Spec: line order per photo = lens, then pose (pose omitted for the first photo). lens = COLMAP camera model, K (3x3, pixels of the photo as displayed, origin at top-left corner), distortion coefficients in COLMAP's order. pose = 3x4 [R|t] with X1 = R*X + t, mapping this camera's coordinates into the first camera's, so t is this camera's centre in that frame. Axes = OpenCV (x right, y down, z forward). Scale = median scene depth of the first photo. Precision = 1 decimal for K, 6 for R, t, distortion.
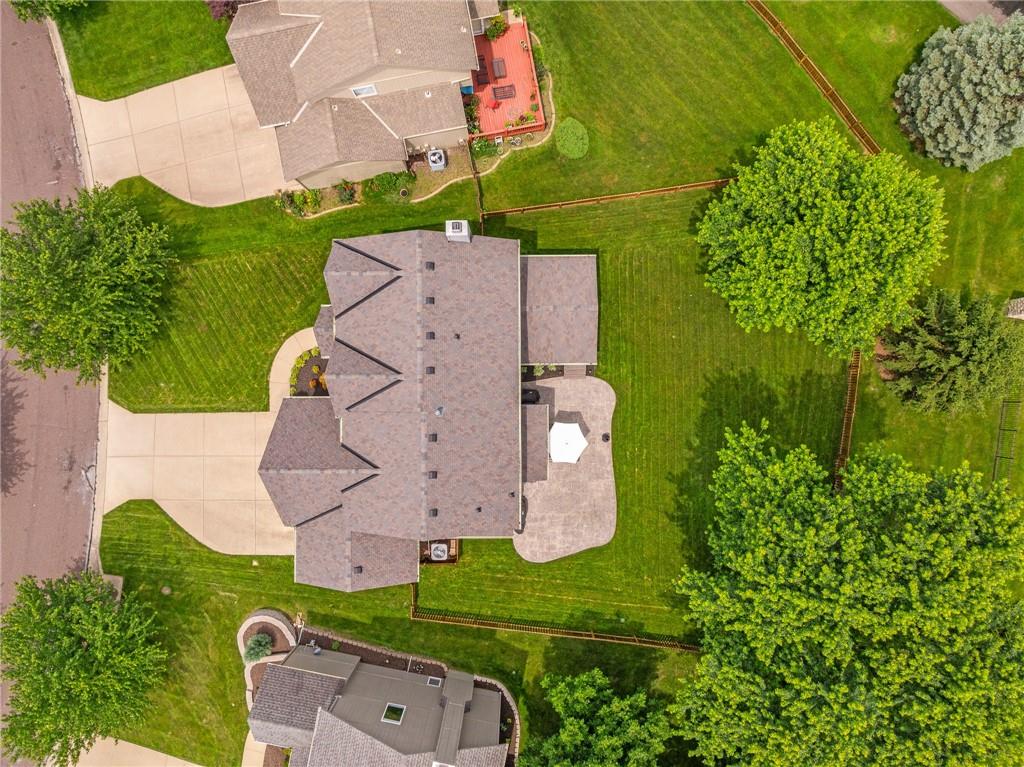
lens RADIAL K [[726.6, 0, 512.0], [0, 726.6, 383.5], [0, 0, 1]] dist [0.003493, -0.048835]
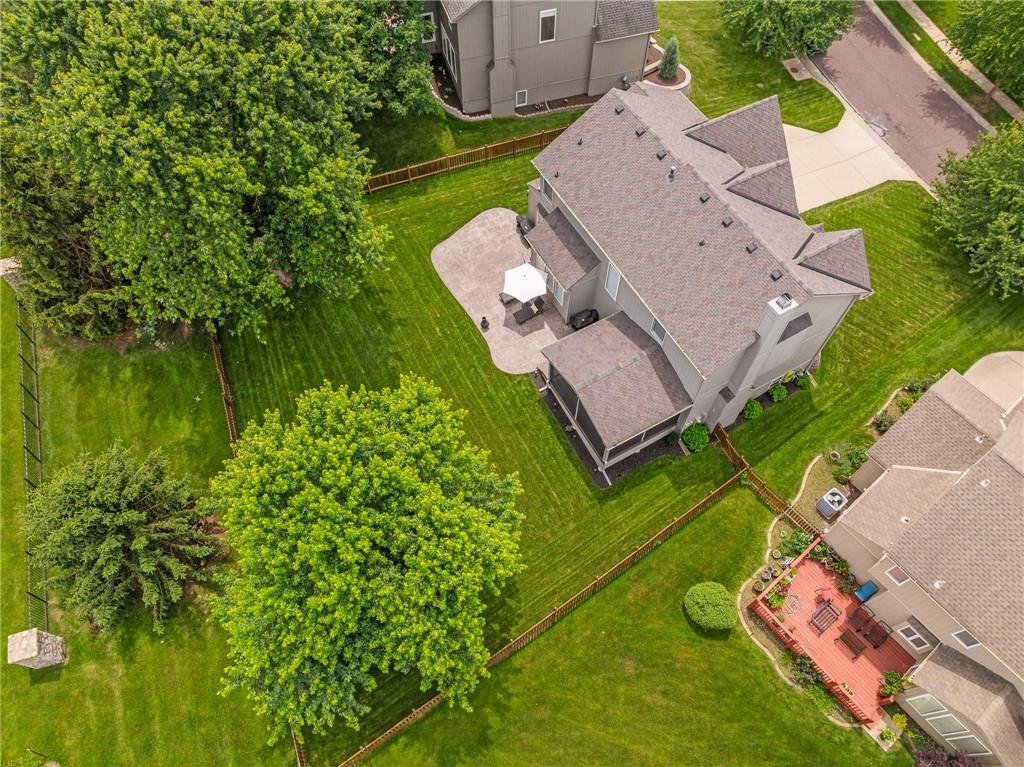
lens RADIAL K [[726.6, 0, 512.0], [0, 726.6, 383.5], [0, 0, 1]] dist [0.003493, -0.048835]
pose [[-0.876958, 0.412108, -0.247207, 0.347599], [-0.480562, -0.754273, 0.447362, -0.396342], [-0.002100, 0.511116, 0.859509, 0.250107]]
